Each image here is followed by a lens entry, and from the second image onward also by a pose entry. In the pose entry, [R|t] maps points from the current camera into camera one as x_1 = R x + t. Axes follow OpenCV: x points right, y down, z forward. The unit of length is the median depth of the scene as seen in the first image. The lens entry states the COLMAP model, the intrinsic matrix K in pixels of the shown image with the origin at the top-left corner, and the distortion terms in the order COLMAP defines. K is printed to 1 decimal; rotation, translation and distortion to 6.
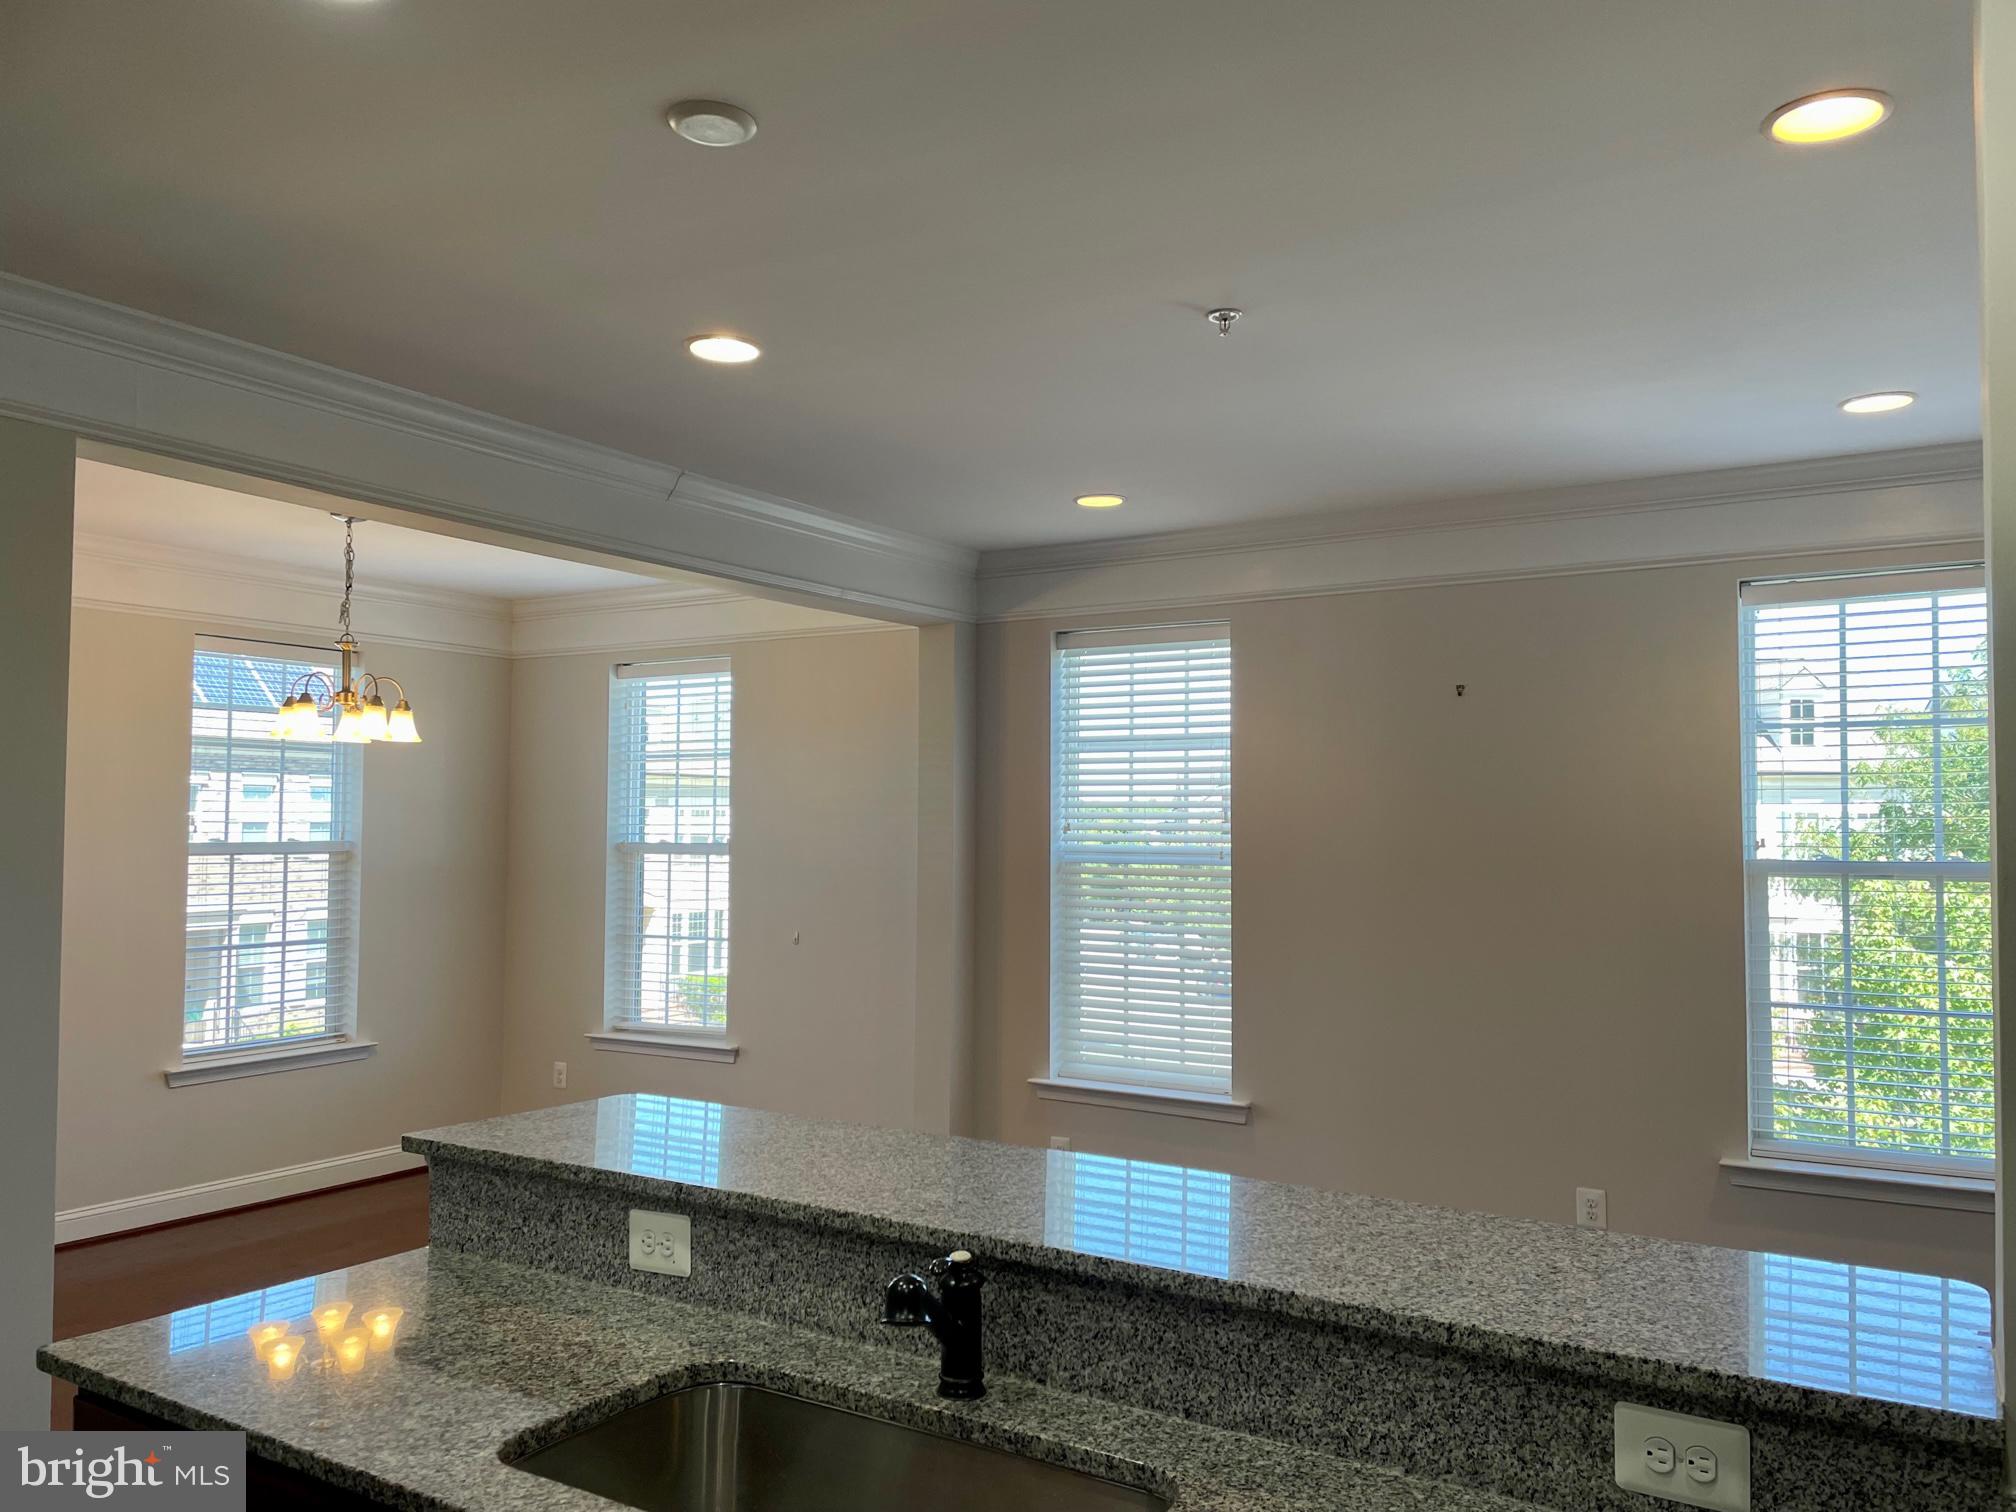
lens RADIAL K [[1516.4, 0, 1008.0], [0, 1516.4, 756.0], [0, 0, 1]] dist [0.004057, 0.001325]
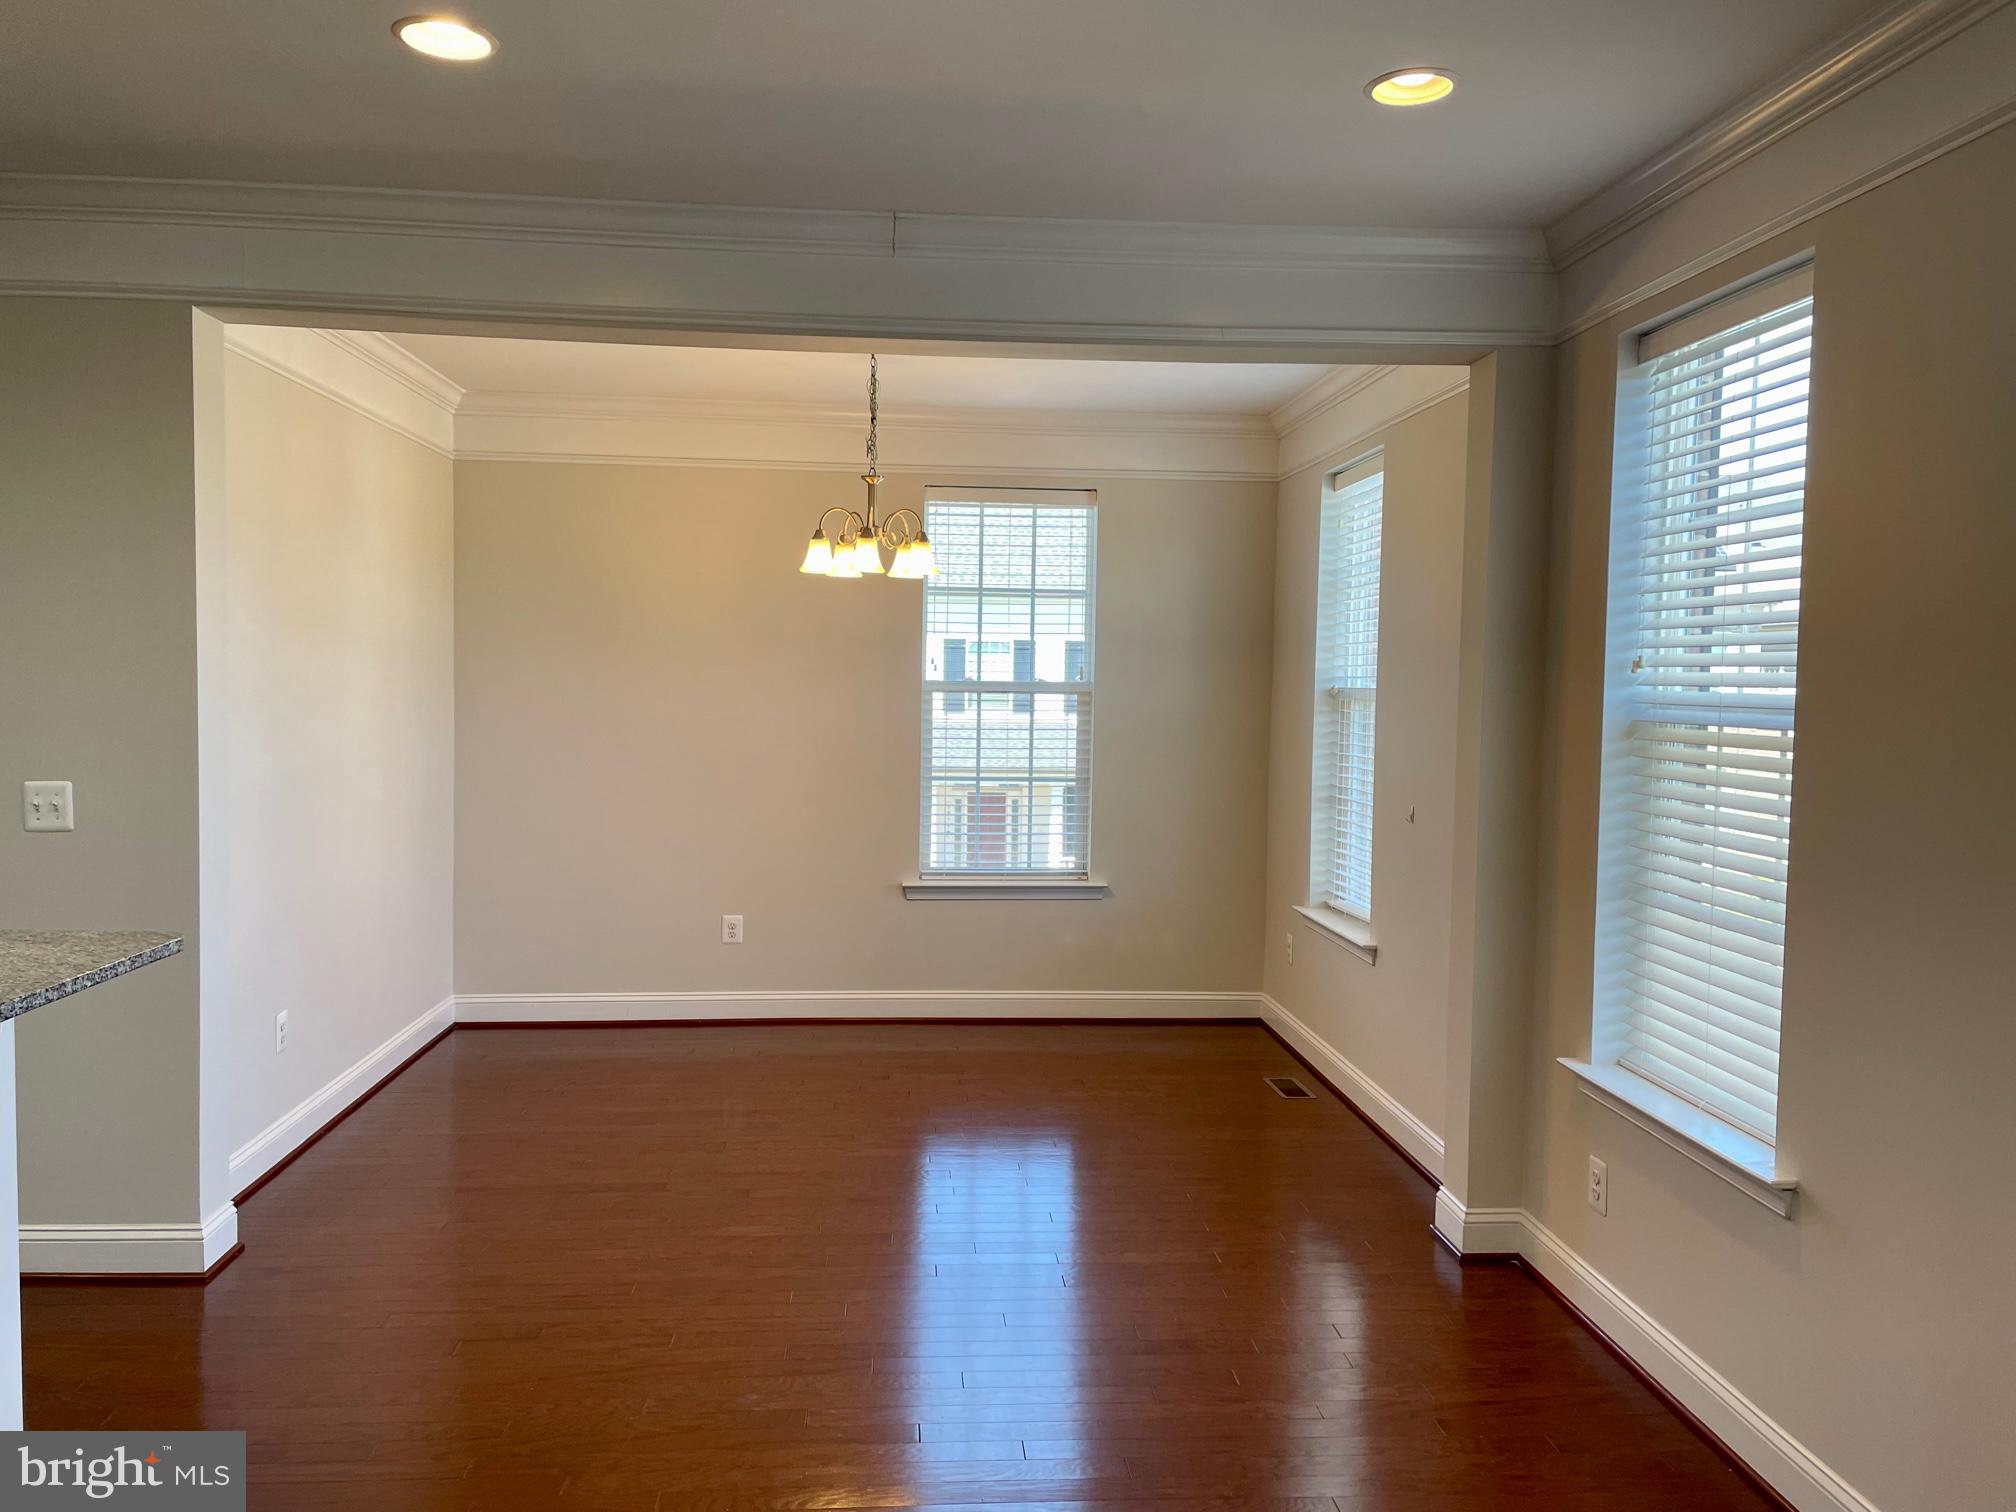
lens RADIAL K [[1459.6, 0, 1008.0], [0, 1459.6, 756.0], [0, 0, 1]] dist [0.004448, 0.001288]
pose [[0.575737, 0.049343, -0.816145, 0.363442], [0.024859, 0.996660, 0.077793, 0.032597], [0.817257, -0.065077, 0.572587, 0.459816]]
